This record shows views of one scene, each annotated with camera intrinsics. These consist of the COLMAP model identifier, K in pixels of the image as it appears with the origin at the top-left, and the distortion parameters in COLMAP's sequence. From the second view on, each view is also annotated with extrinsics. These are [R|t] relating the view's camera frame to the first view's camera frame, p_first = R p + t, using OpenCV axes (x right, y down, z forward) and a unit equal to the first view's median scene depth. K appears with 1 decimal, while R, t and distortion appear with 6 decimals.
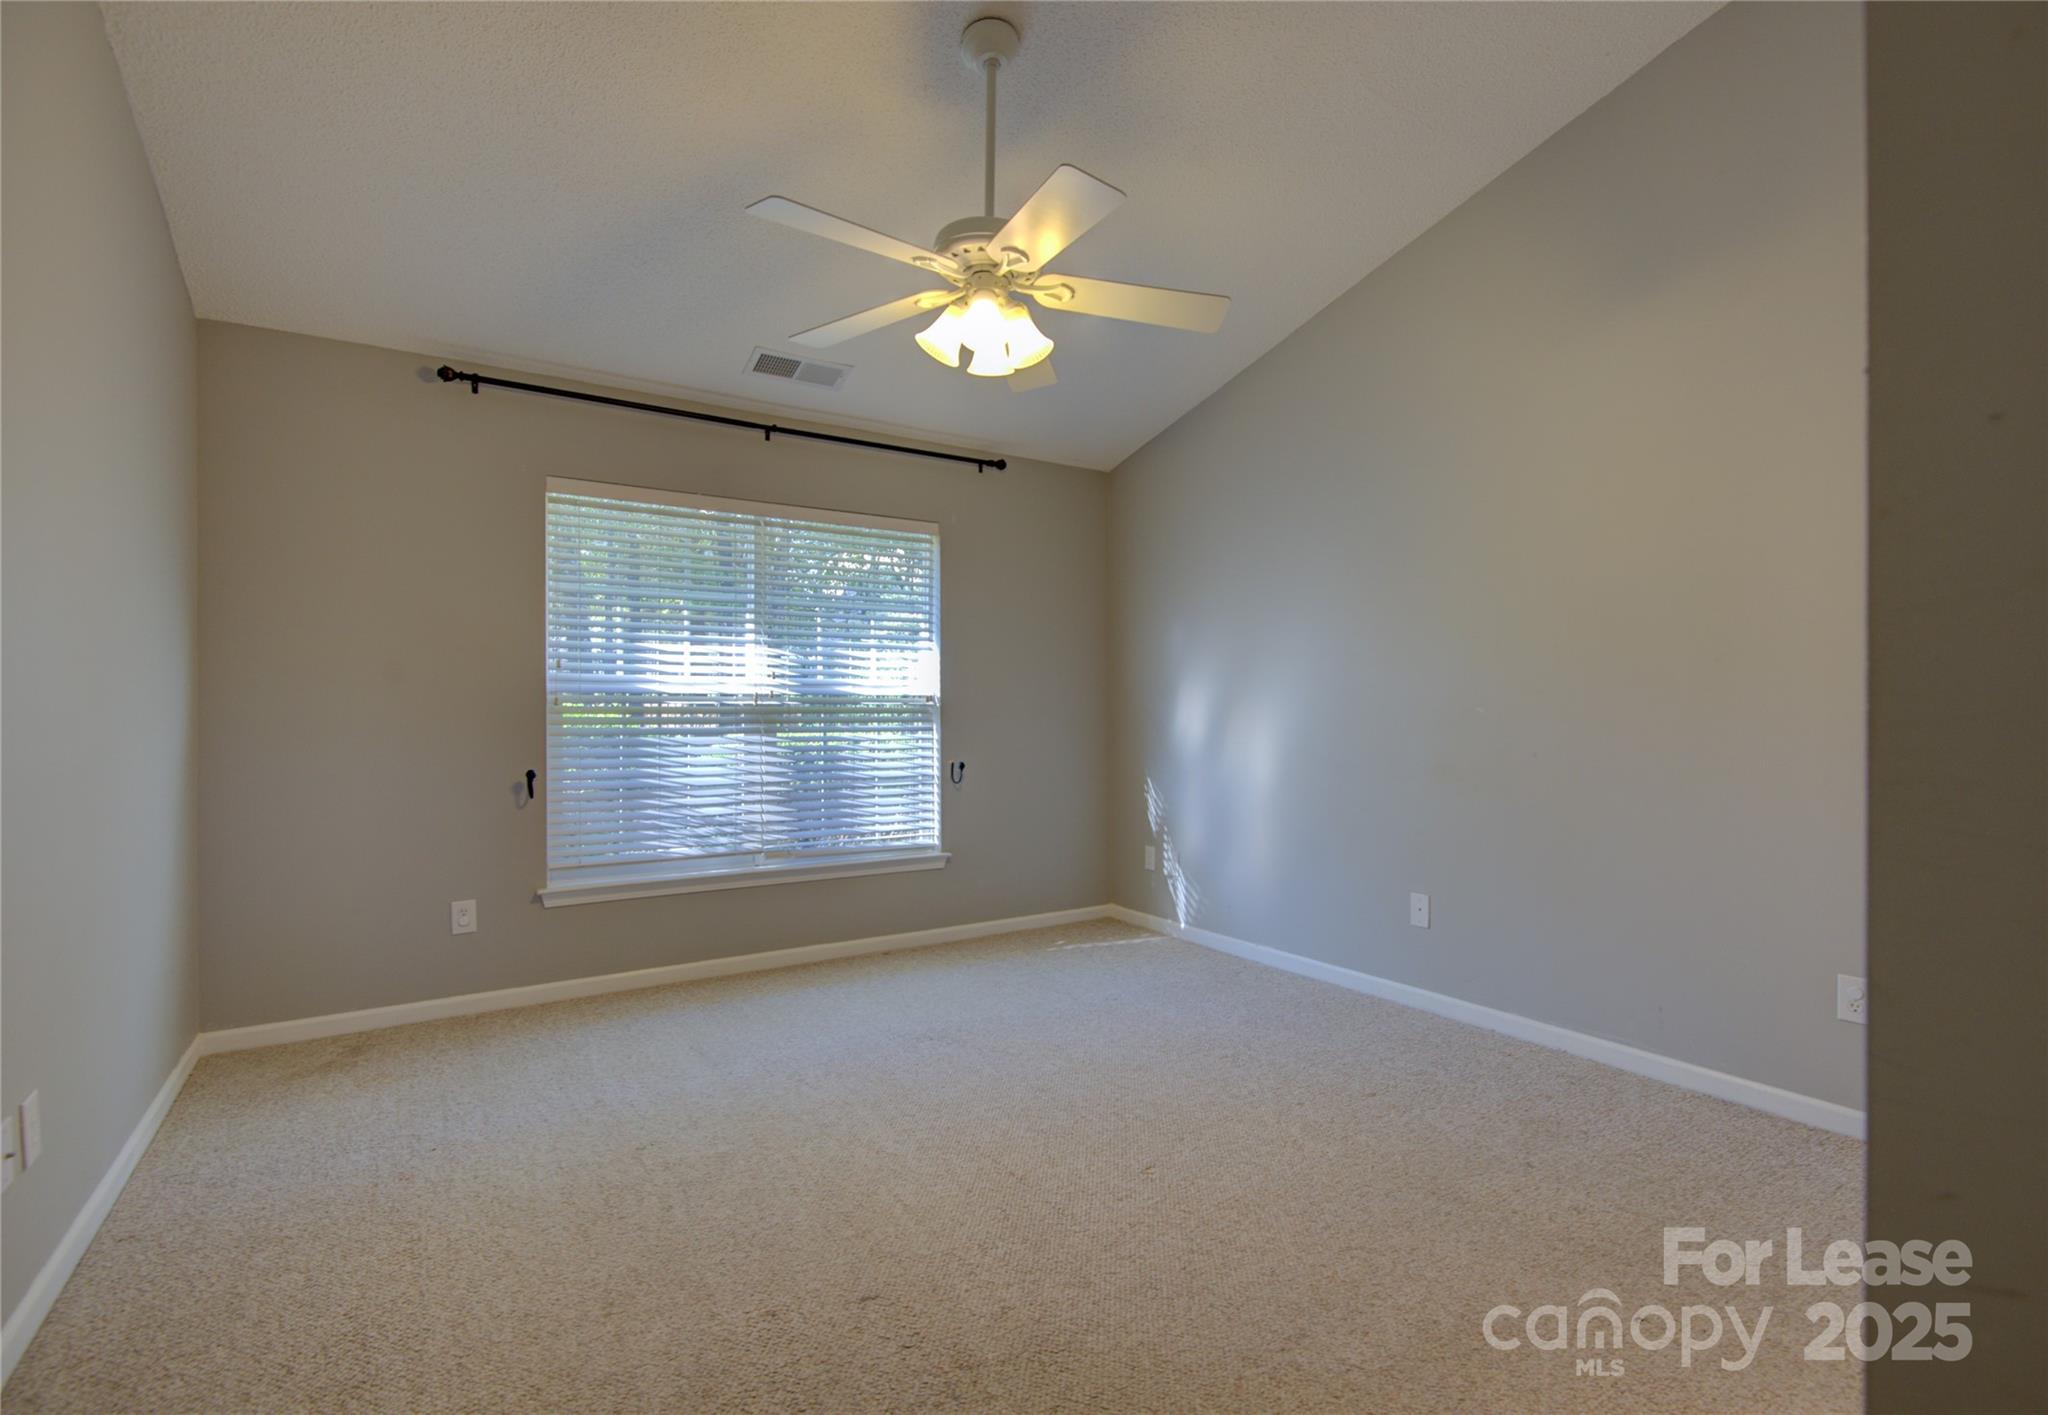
lens RADIAL K [[949.0, 0, 1029.8], [0, 949.0, 734.0], [0, 0, 1]] dist [0.013984, 0.000240]
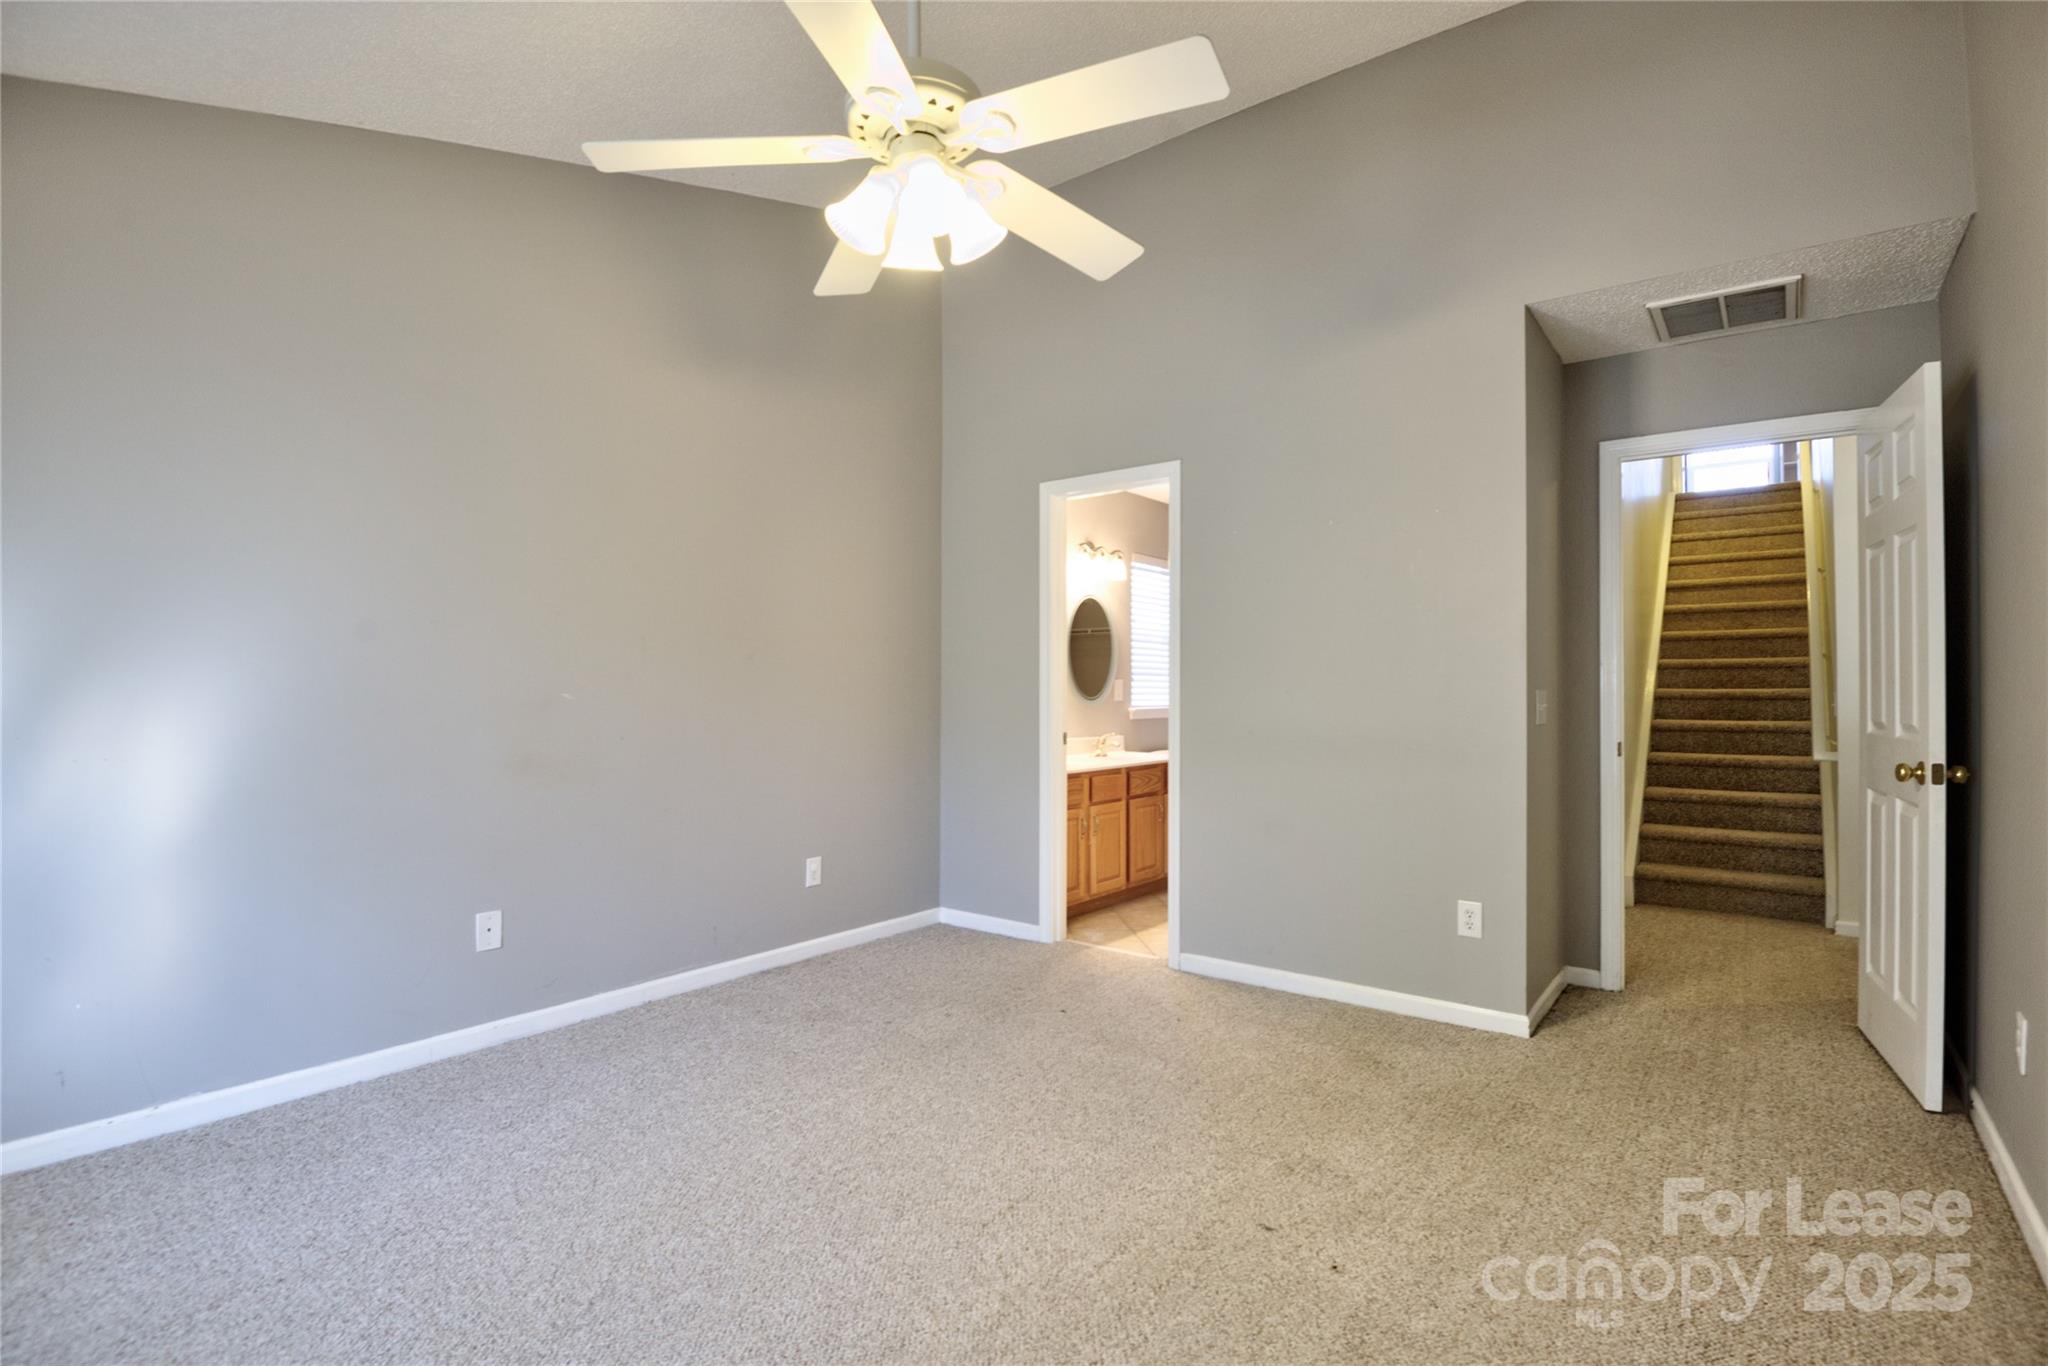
lens RADIAL K [[984.8, 0, 1016.0], [0, 984.8, 676.5], [0, 0, 1]] dist [-0.004887, -0.001773]
pose [[-0.330985, 0.016521, 0.943491, -0.491393], [0.020695, 0.999733, -0.010246, -0.023005], [-0.943409, 0.016134, -0.331239, 0.688275]]
